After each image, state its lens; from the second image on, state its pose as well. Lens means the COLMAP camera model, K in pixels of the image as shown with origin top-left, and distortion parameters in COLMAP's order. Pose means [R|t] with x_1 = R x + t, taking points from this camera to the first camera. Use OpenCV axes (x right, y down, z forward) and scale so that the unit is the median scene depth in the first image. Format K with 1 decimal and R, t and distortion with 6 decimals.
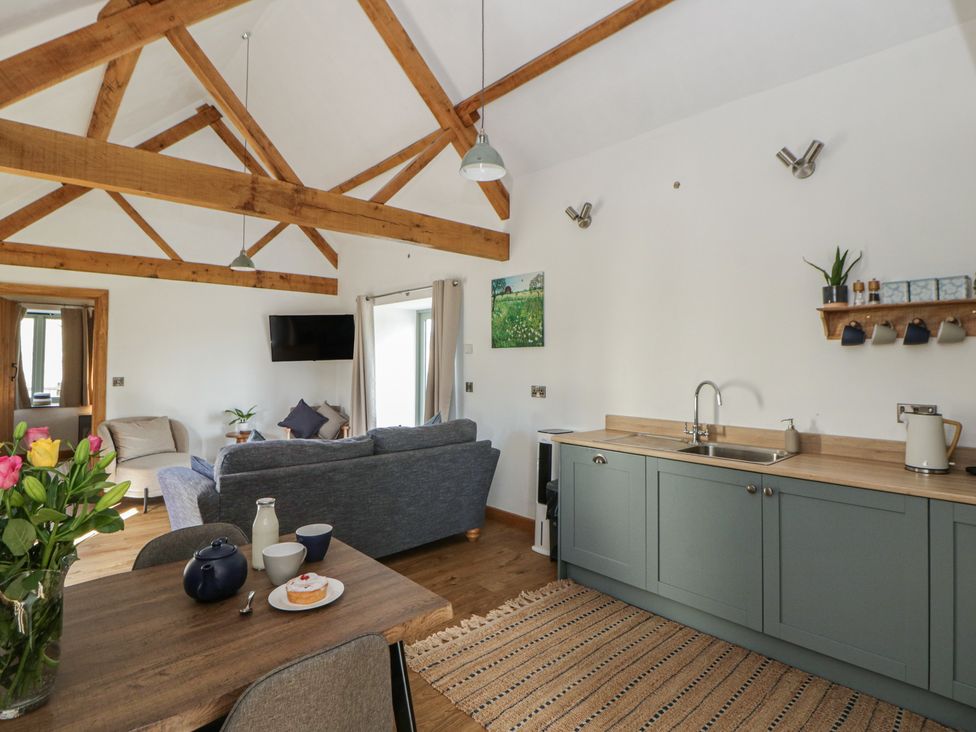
lens RADIAL K [[516.9, 0, 513.8], [0, 516.9, 343.9], [0, 0, 1]] dist [-0.001407, -0.014832]
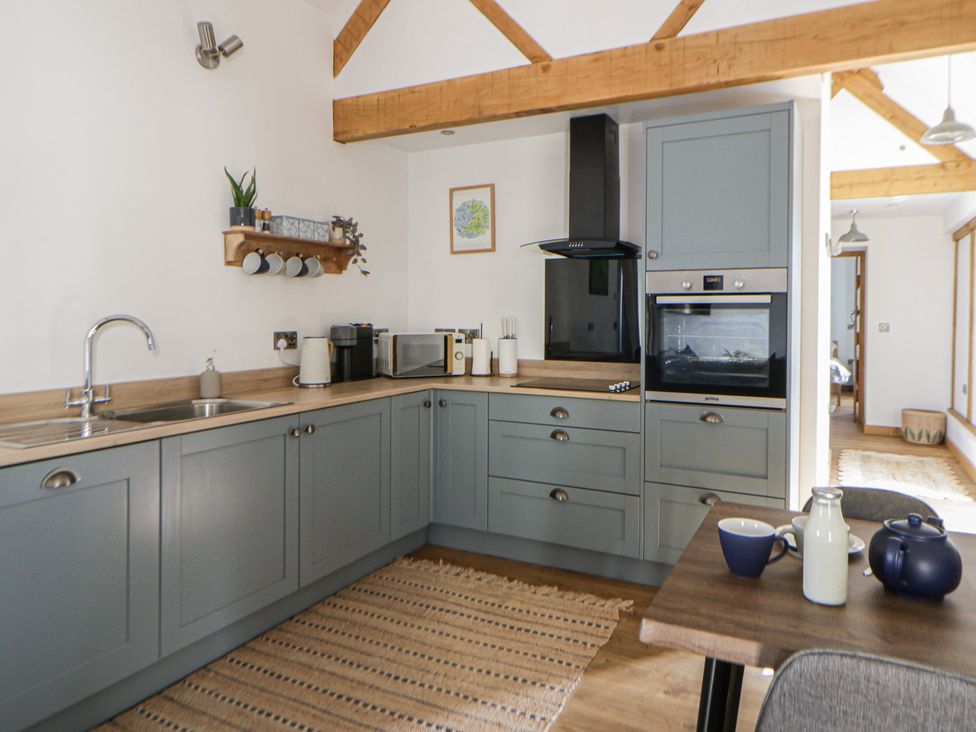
lens RADIAL K [[646.2, 0, 500.2], [0, 646.2, 324.3], [0, 0, 1]] dist [-0.002649, -0.005242]
pose [[-0.322995, -0.021193, 0.946164, -0.638820], [-0.034649, 0.999344, 0.010556, 0.068923], [-0.945766, -0.029374, -0.323517, 0.971189]]
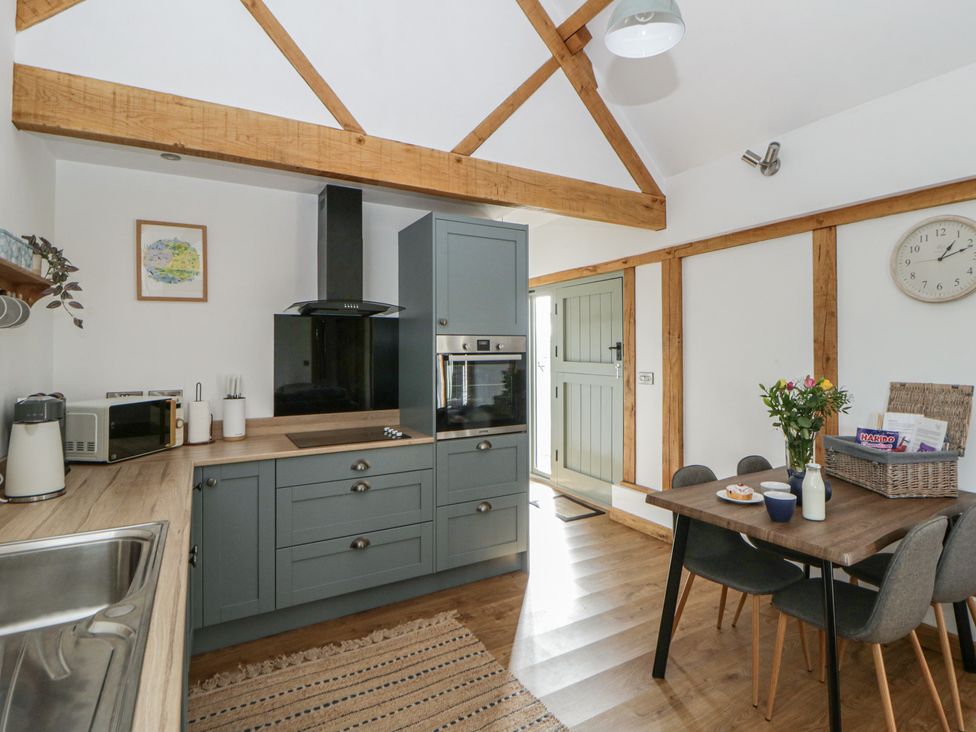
lens RADIAL K [[518.4, 0, 501.7], [0, 518.4, 348.2], [0, 0, 1]] dist [0.007626, -0.017417]
pose [[-0.972526, 0.002150, 0.232783, -0.028850], [-0.006223, 0.999360, -0.035228, 0.045896], [-0.232710, -0.035709, -0.971890, 1.427165]]
